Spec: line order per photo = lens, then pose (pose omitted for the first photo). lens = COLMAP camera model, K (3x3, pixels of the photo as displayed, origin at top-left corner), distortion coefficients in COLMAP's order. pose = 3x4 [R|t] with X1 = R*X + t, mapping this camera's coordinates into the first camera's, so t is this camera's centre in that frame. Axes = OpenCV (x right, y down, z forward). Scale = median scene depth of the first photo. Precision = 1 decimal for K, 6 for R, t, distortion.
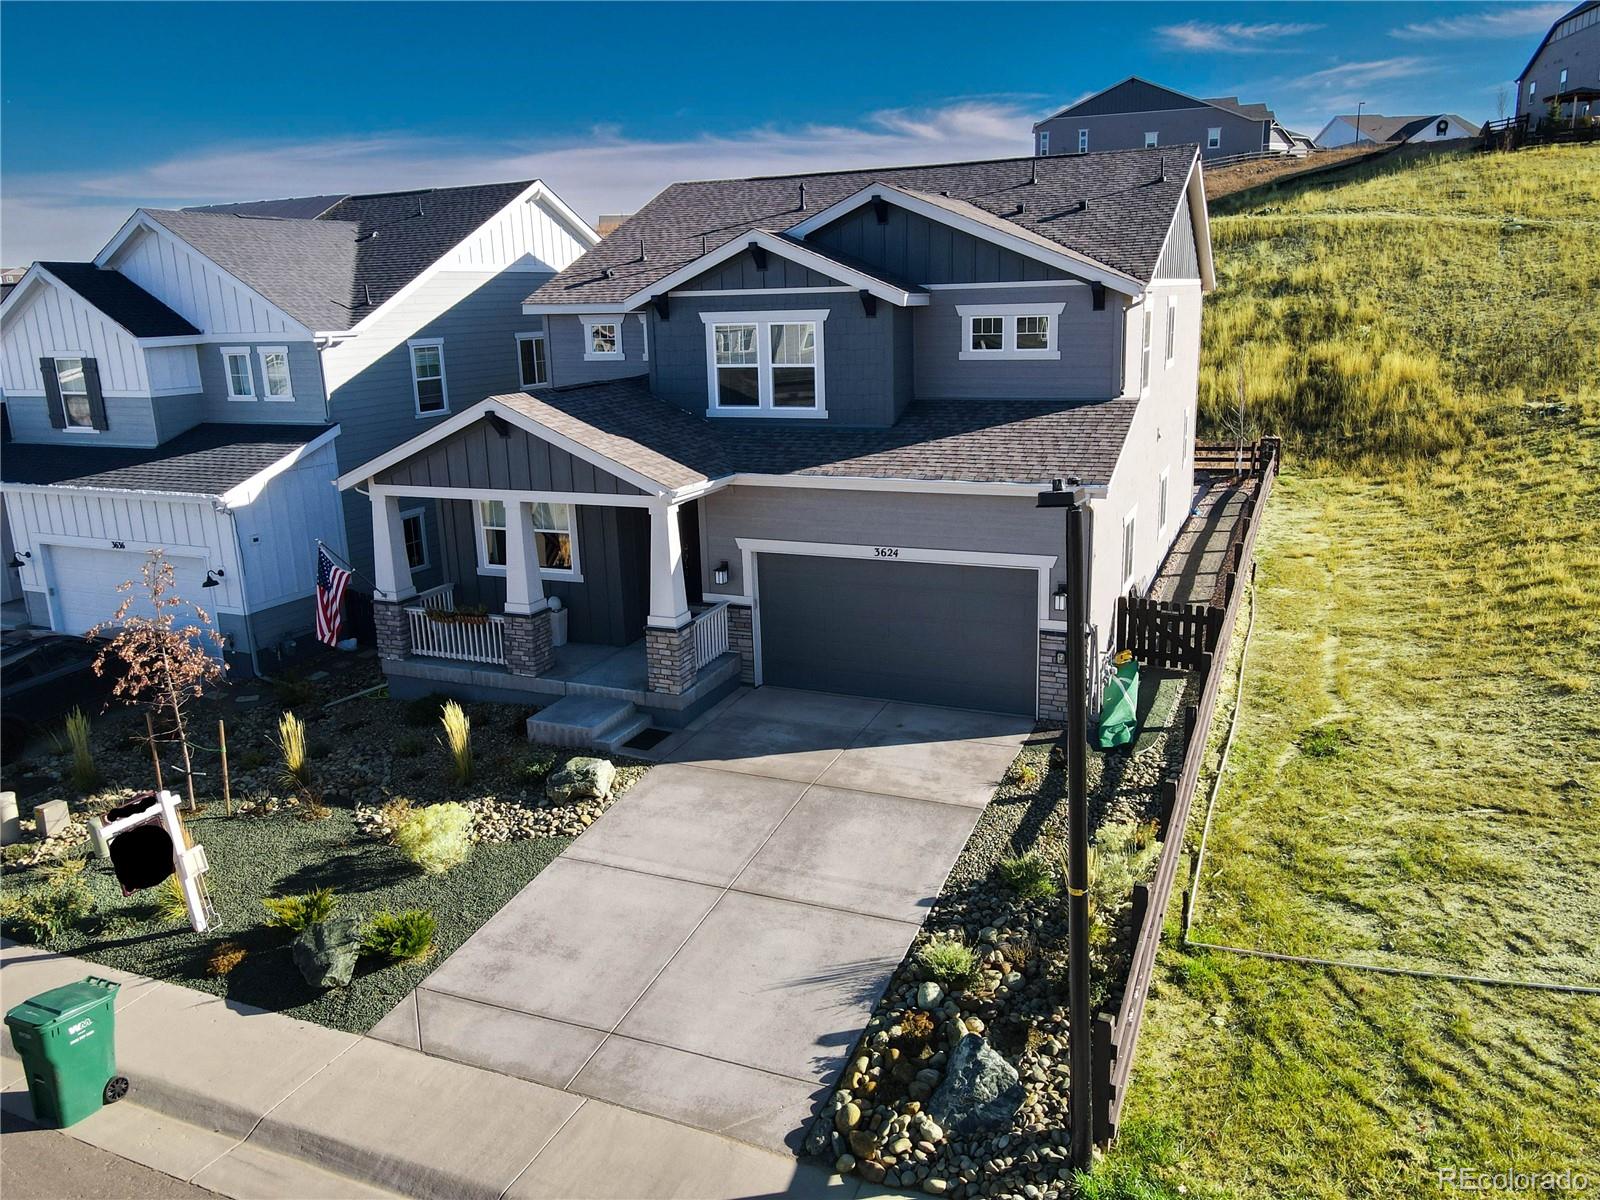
lens RADIAL K [[1217.2, 0, 790.3], [0, 1217.2, 599.8], [0, 0, 1]] dist [0.031769, -0.016795]
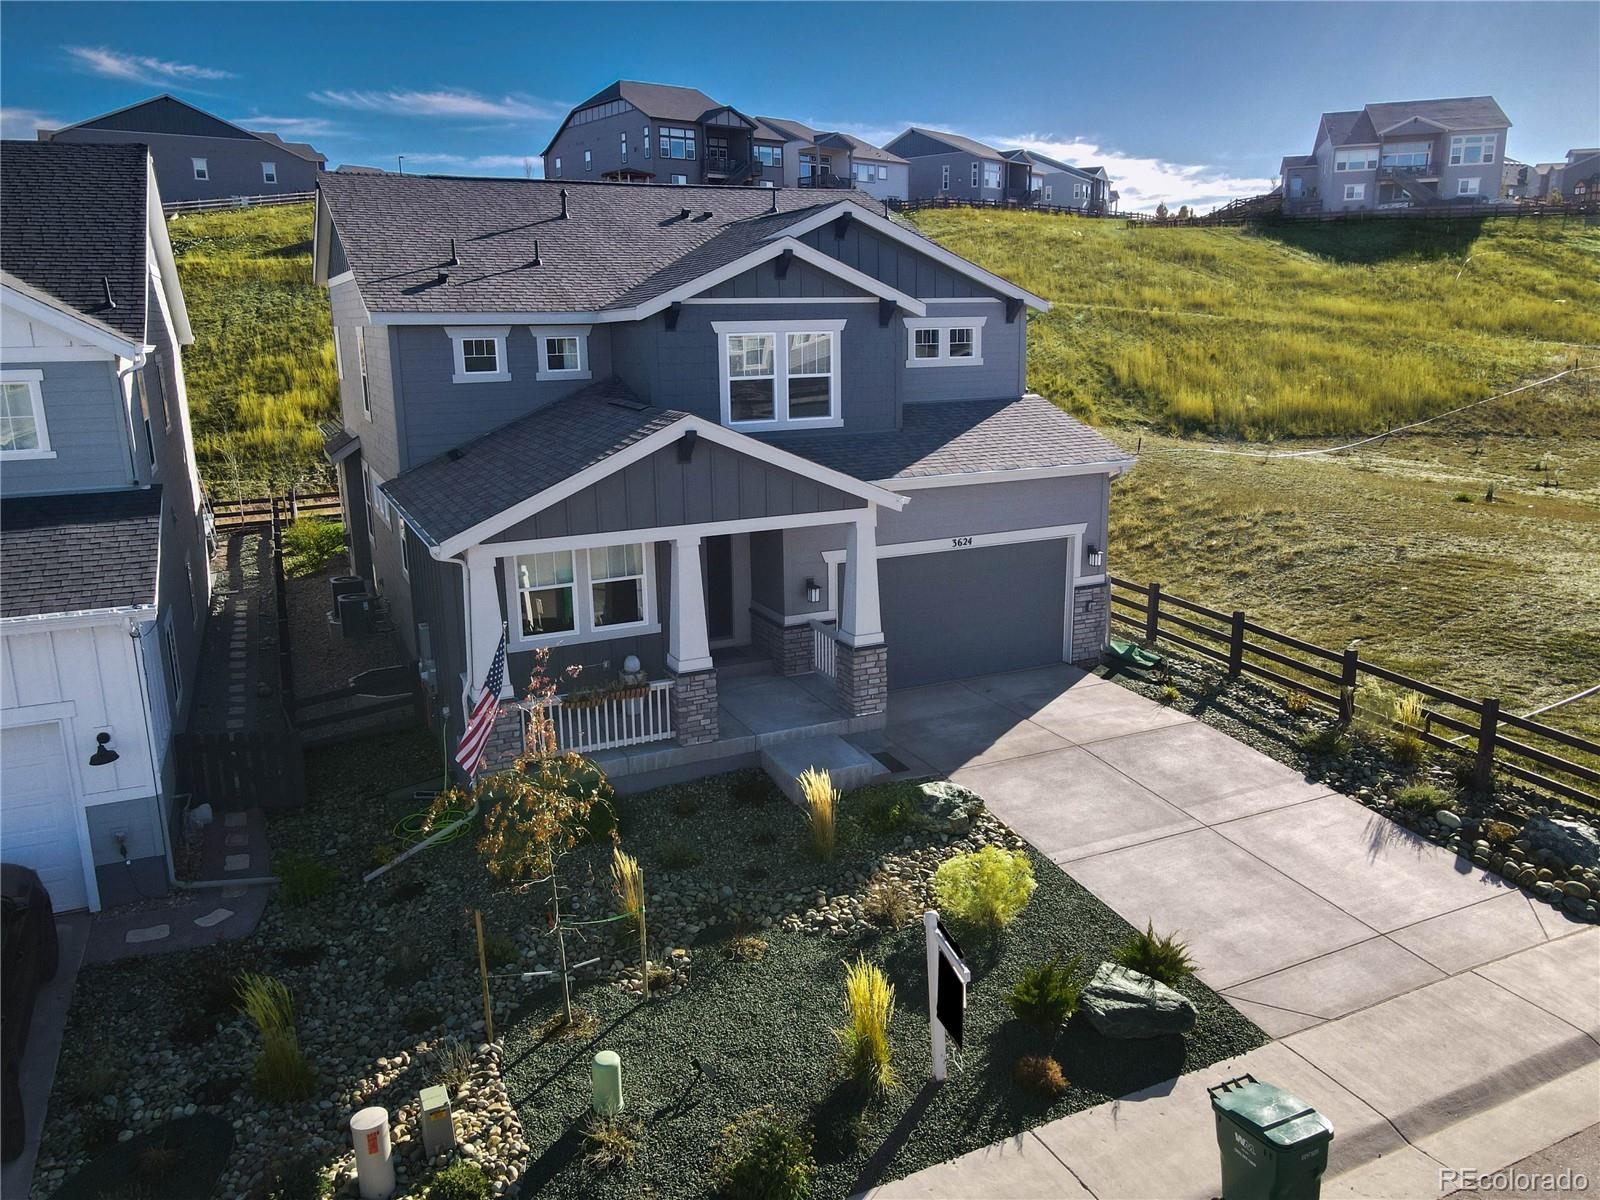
lens RADIAL K [[1217.2, 0, 795.4], [0, 1217.2, 601.5], [0, 0, 1]] dist [0.031769, -0.016795]
pose [[0.640989, -0.156636, 0.751398, -0.795376], [0.185160, 0.981600, 0.046671, -0.061542], [-0.744882, 0.109213, 0.658197, 0.384499]]
